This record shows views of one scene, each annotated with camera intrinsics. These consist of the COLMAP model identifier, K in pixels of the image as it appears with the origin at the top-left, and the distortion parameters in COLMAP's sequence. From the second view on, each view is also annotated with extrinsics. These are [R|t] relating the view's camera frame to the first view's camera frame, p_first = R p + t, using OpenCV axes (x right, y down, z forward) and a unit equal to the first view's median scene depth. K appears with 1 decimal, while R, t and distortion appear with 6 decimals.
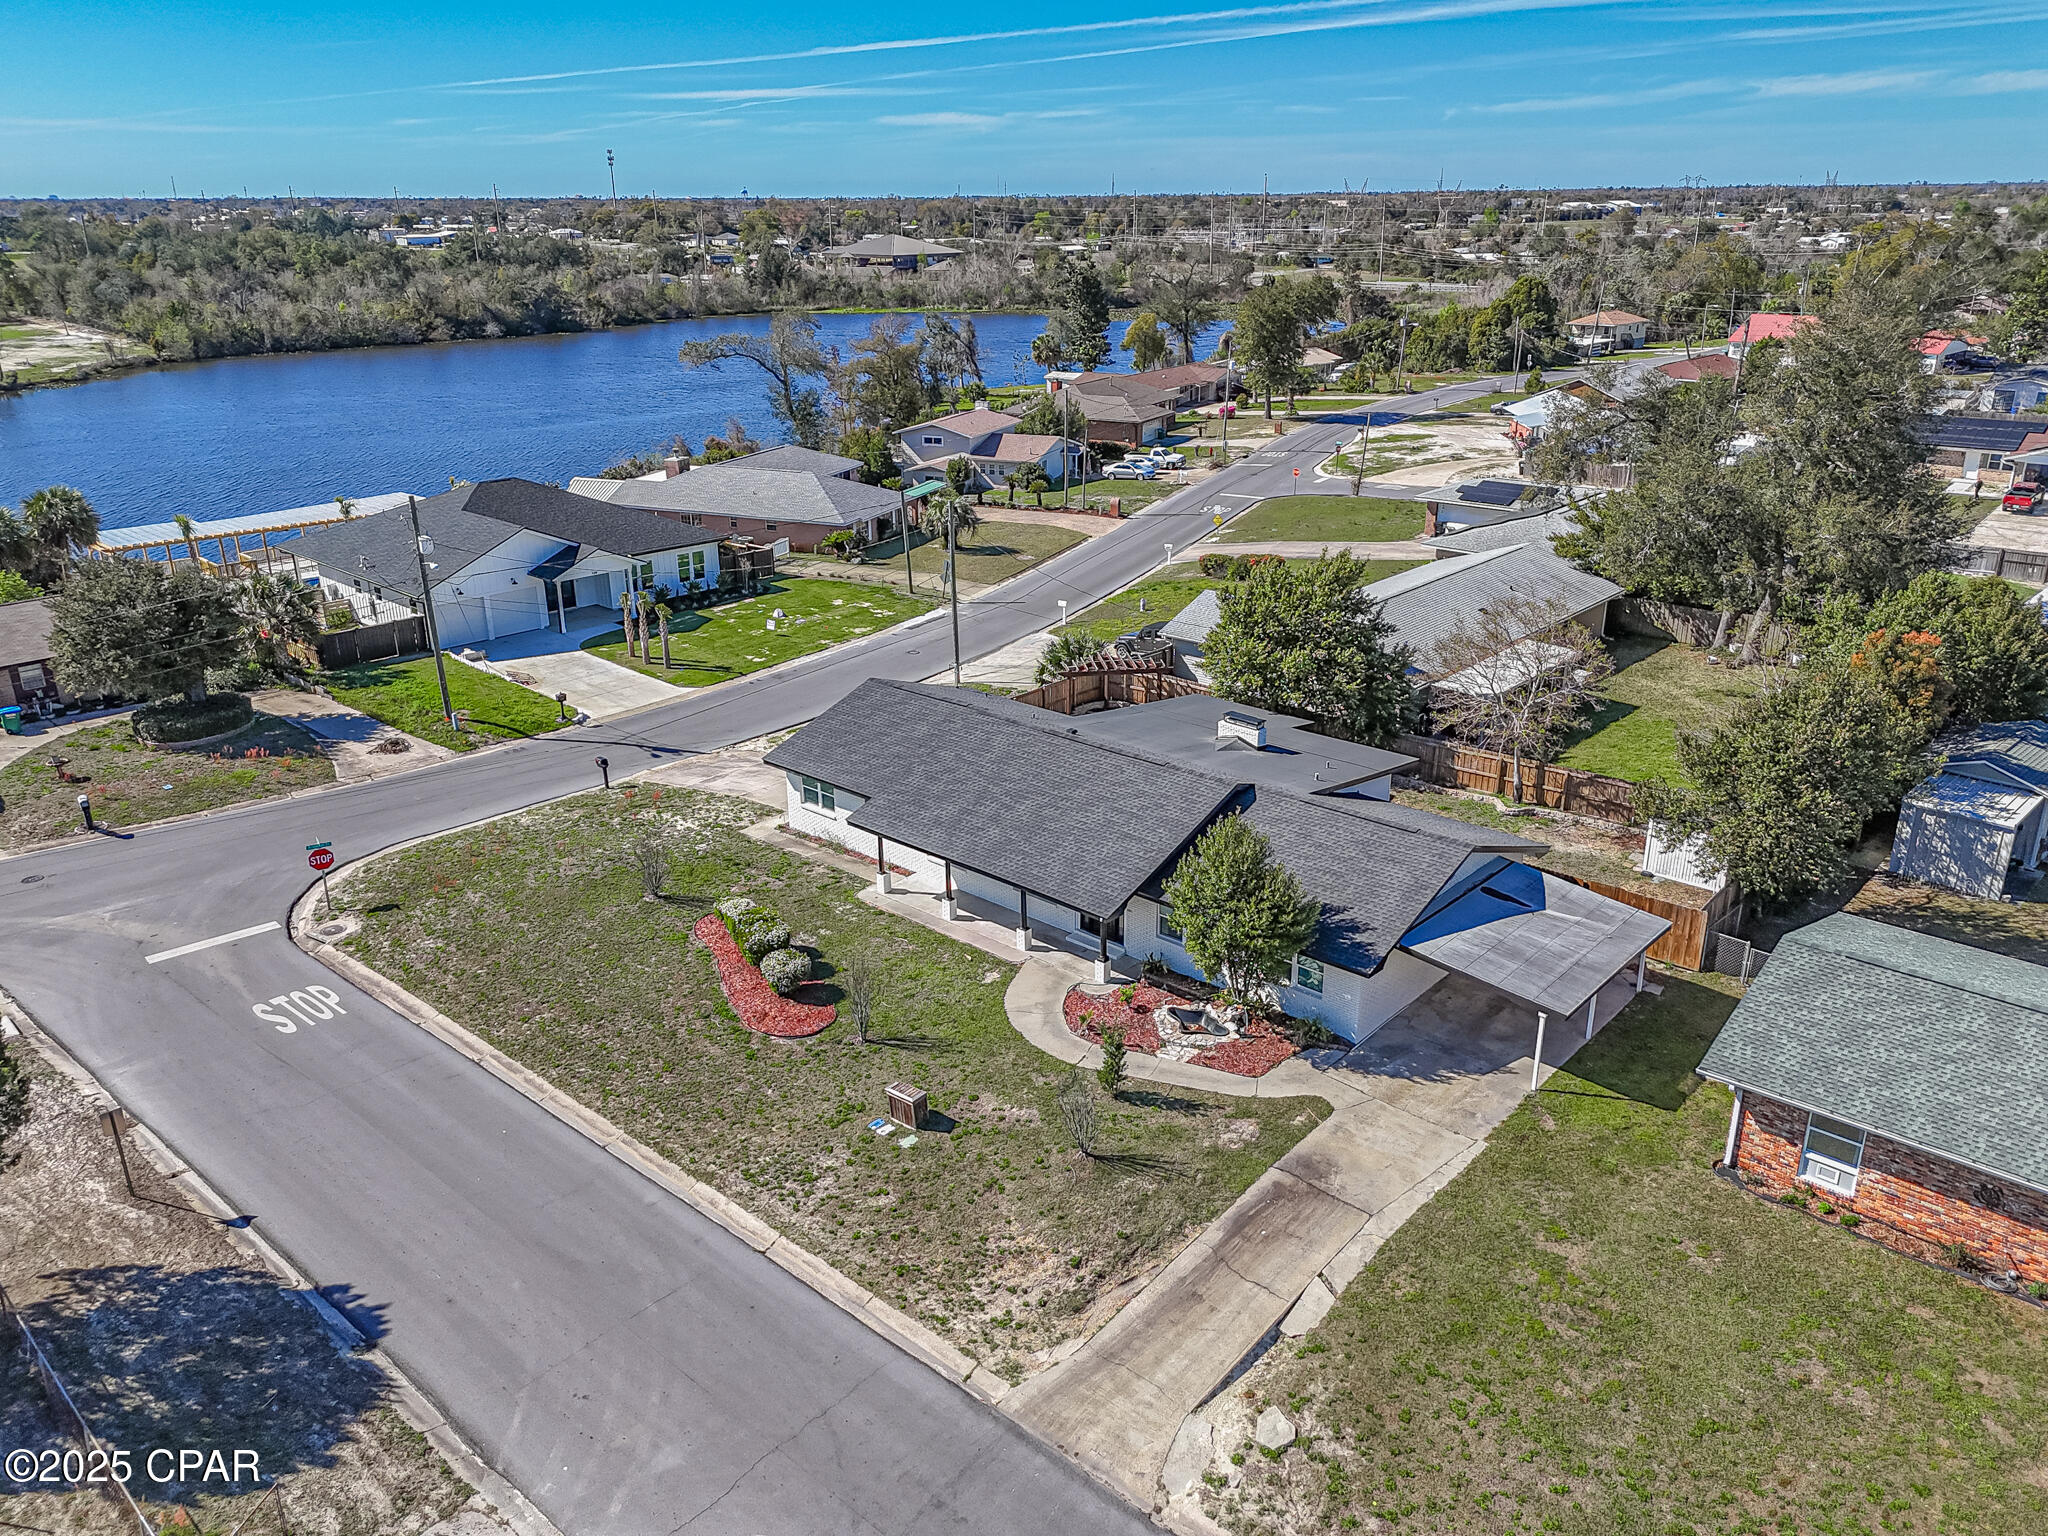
lens RADIAL K [[1510.0, 0, 1024.0], [0, 1510.0, 768.0], [0, 0, 1]] dist [0.050956, -0.030543]
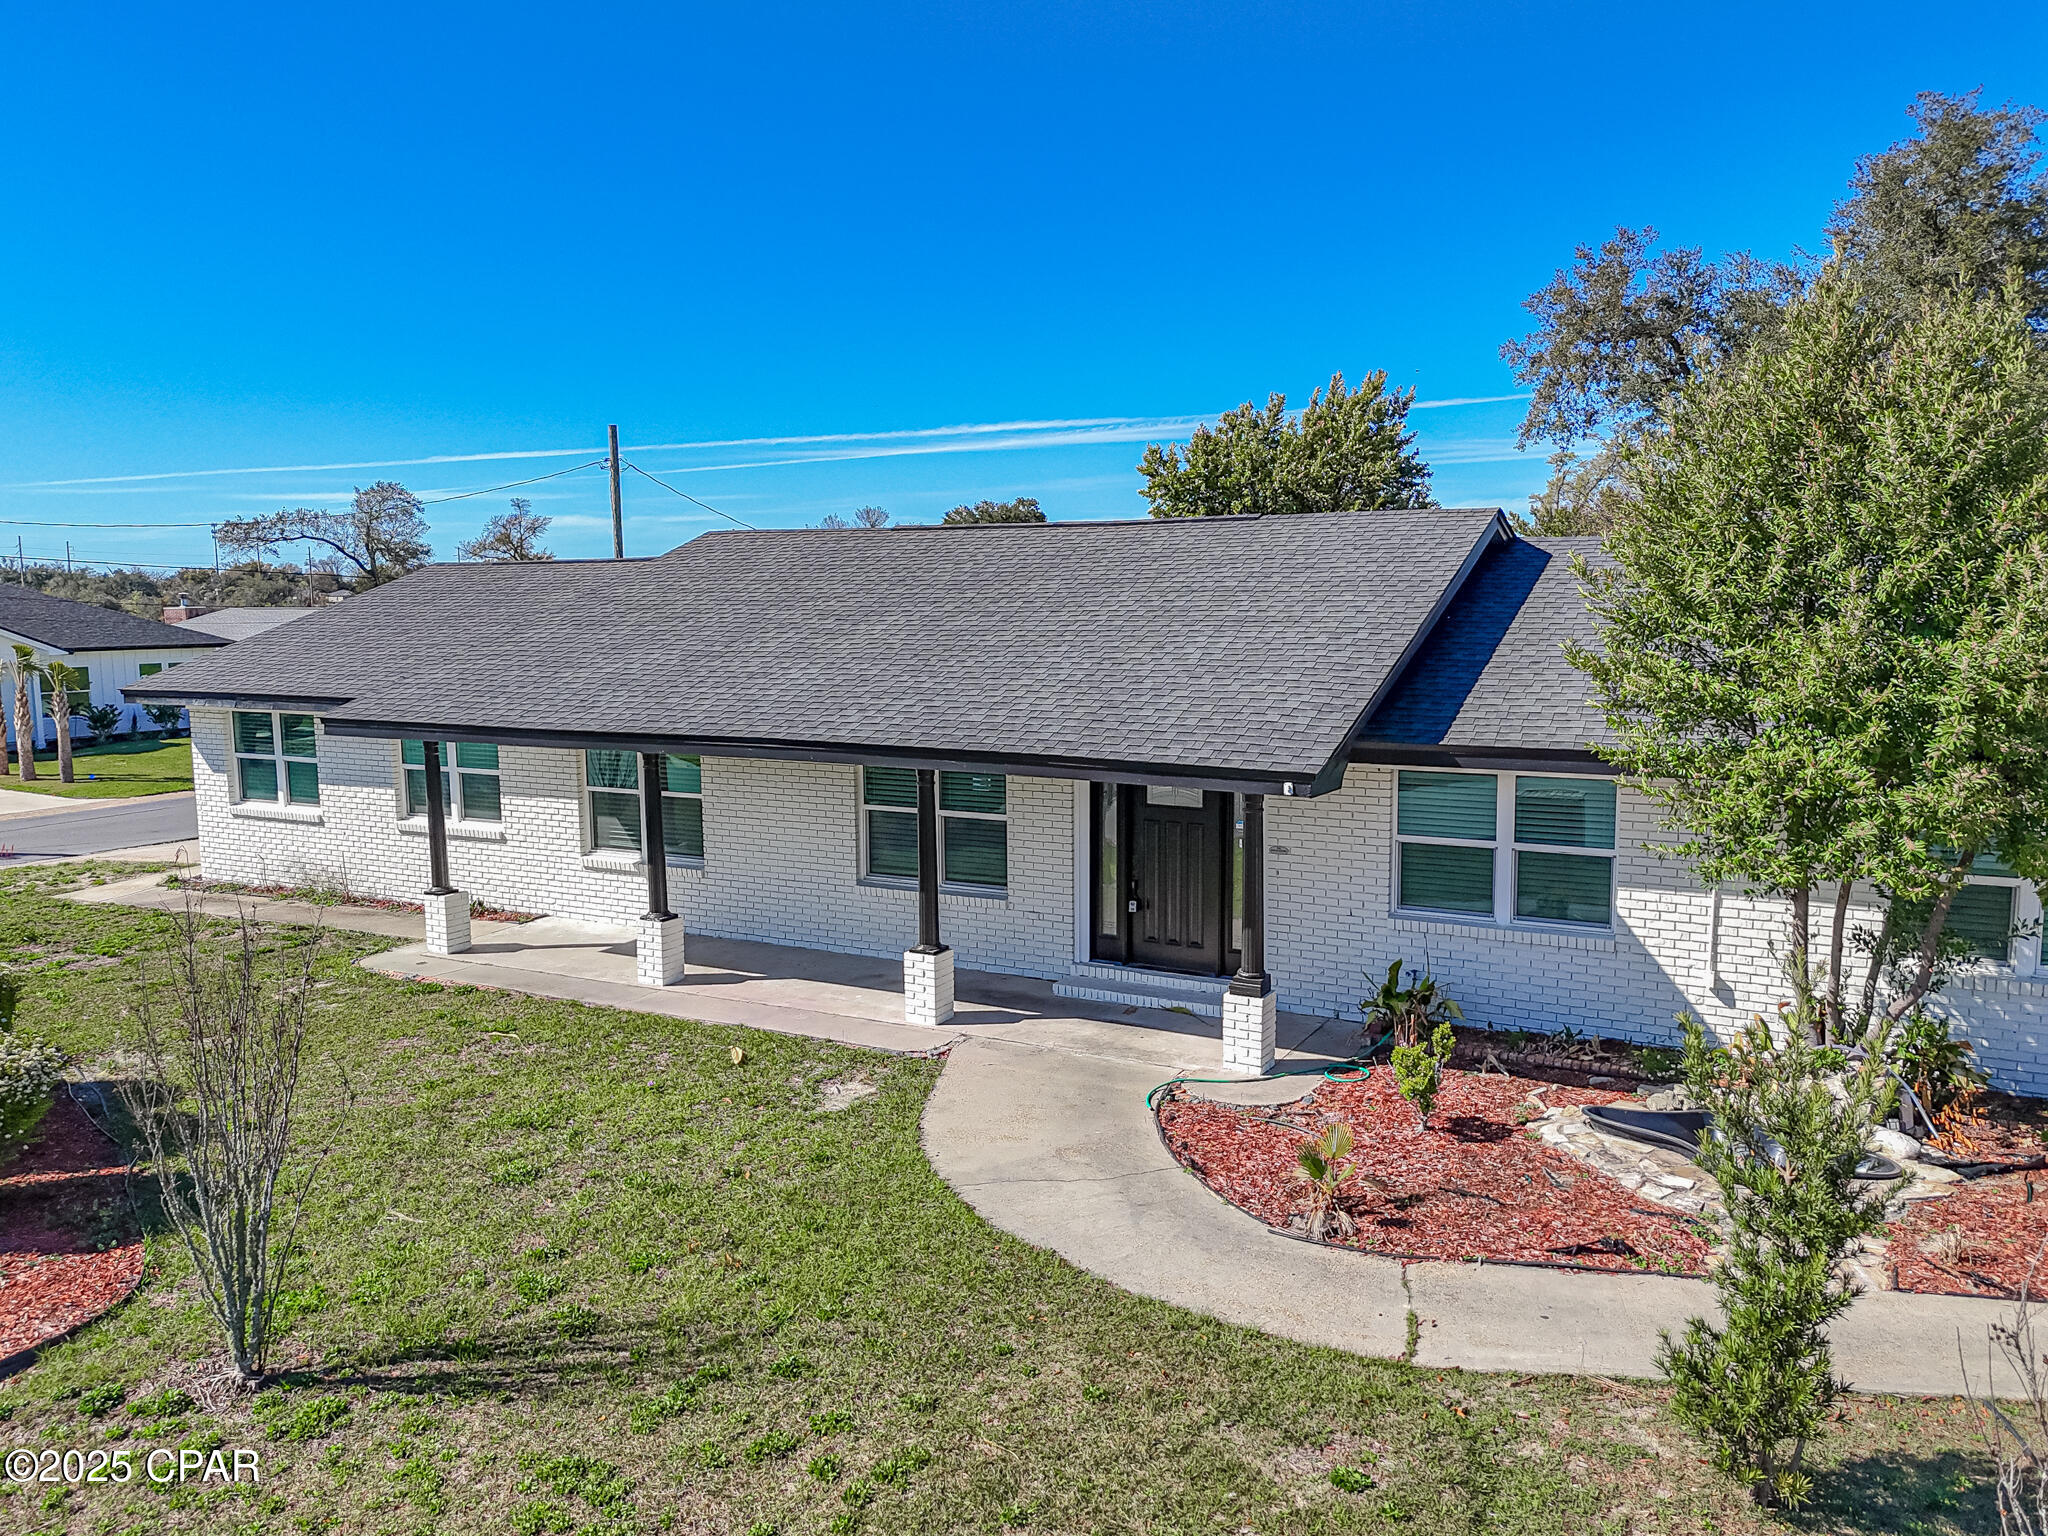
lens RADIAL K [[1510.0, 0, 1024.0], [0, 1510.0, 768.0], [0, 0, 1]] dist [0.050956, -0.030543]
pose [[0.973191, -0.026182, 0.228505, -0.067102], [0.080416, 0.969530, -0.231398, 0.195543], [-0.215484, 0.243570, 0.945643, 0.967141]]
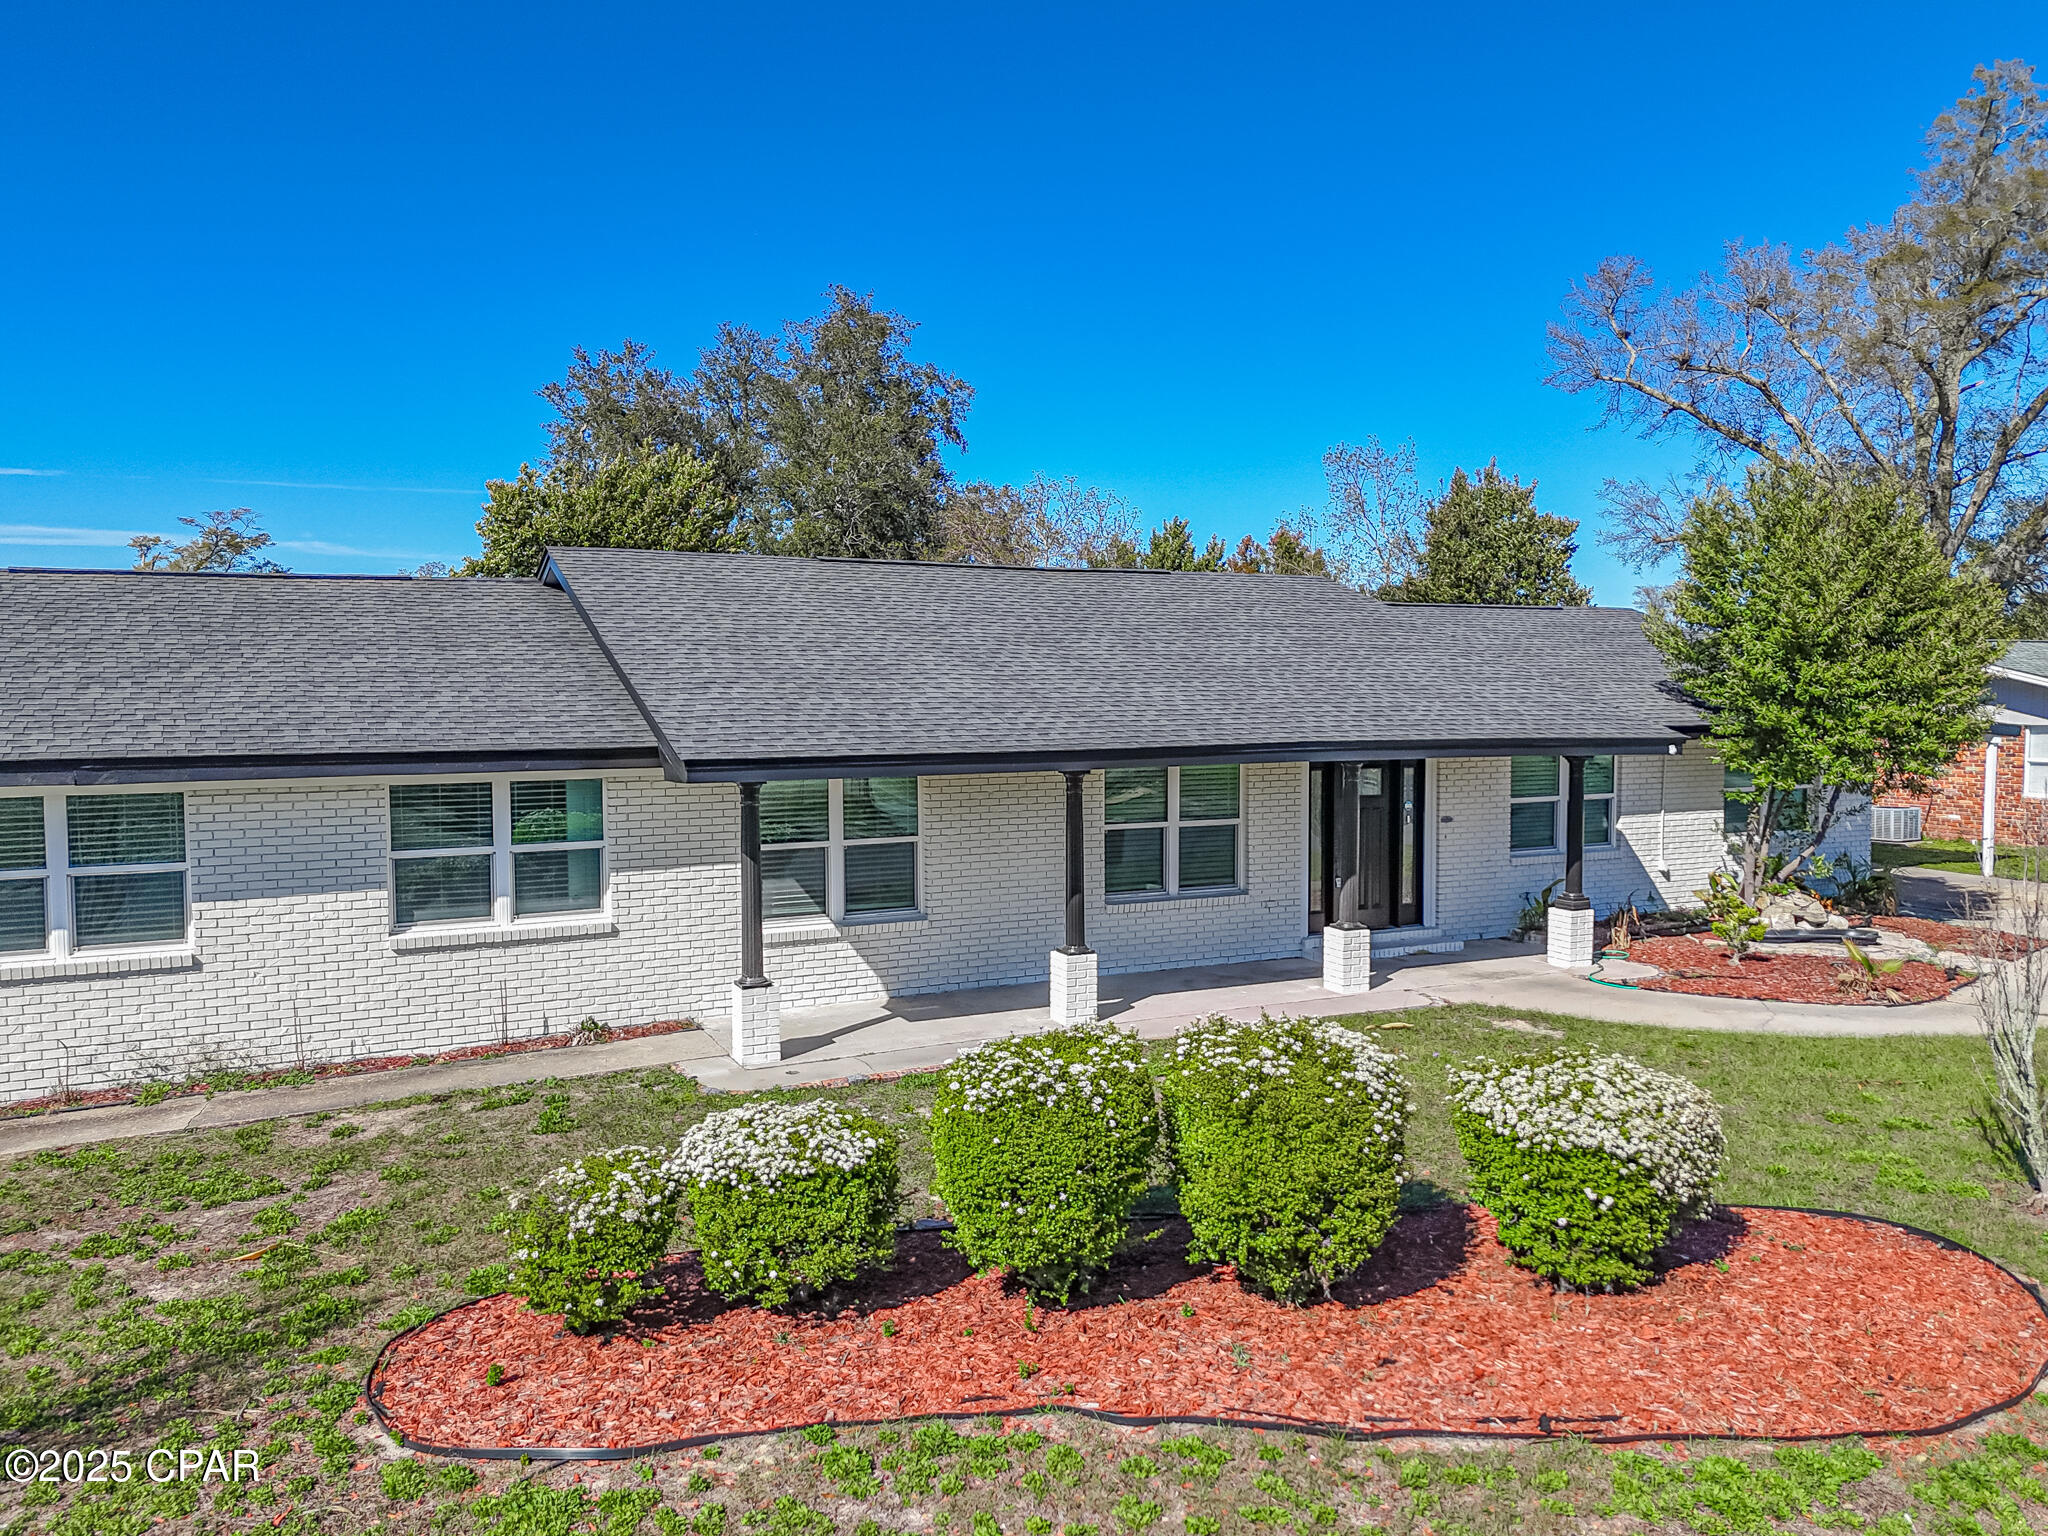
lens RADIAL K [[1576.8, 0, 1024.0], [0, 1576.8, 768.0], [0, 0, 1]] dist [0.038005, -0.006372]
pose [[0.358419, -0.053045, 0.932053, -0.485608], [0.322906, 0.943804, -0.070460, 0.101543], [-0.875938, 0.326220, 0.355406, 1.273187]]
